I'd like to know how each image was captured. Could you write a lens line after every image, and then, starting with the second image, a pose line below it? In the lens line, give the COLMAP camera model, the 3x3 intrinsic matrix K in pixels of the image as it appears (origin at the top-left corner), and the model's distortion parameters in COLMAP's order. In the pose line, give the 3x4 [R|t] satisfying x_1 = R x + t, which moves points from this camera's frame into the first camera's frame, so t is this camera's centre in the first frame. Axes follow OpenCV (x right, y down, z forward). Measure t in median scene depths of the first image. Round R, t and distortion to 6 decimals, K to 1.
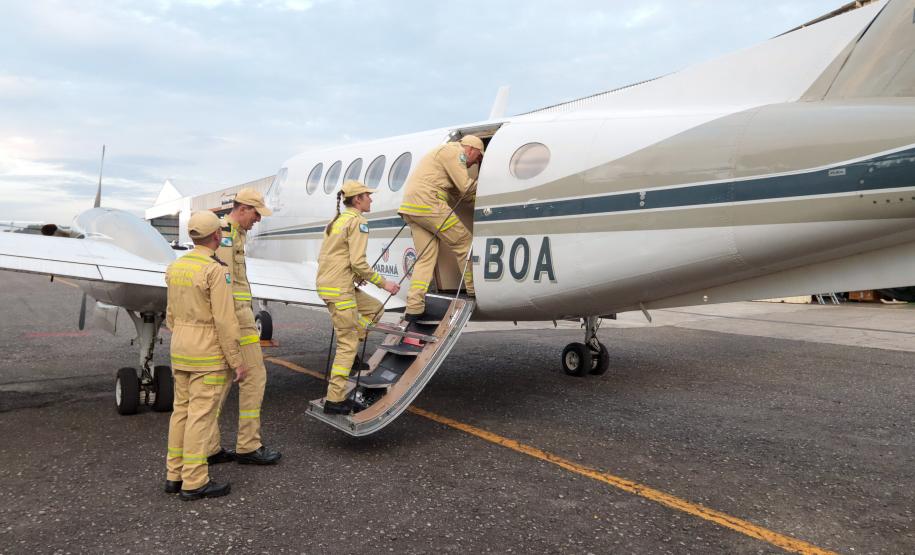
lens RADIAL K [[689.0, 0, 456.5], [0, 689.0, 279.2], [0, 0, 1]] dist [-0.005965, 0.002789]
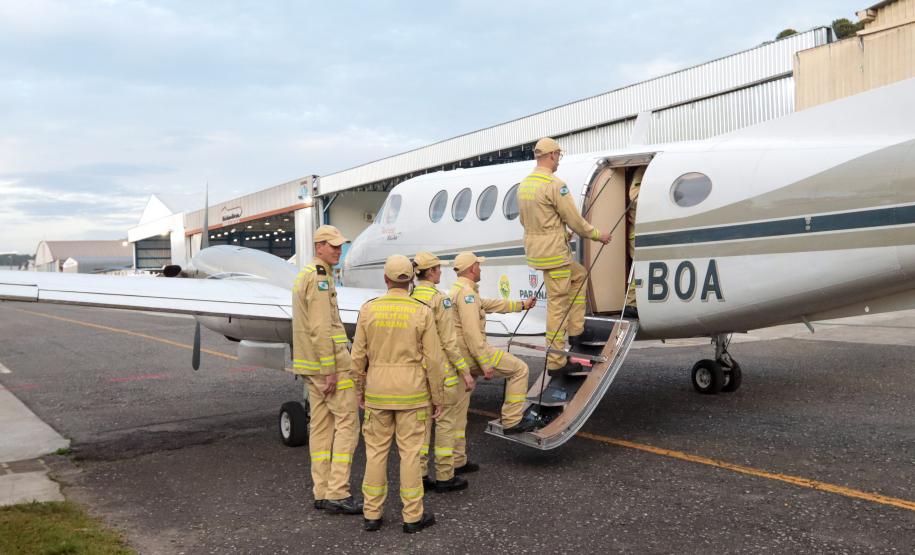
lens RADIAL K [[878.9, 0, 442.5], [0, 878.9, 297.7], [0, 0, 1]] dist [0.009275, -0.001897]
pose [[0.998157, -0.049426, -0.035201, -0.226287], [0.049592, 0.998762, 0.003850, -0.025278], [0.034967, -0.005588, 0.999373, -0.366414]]
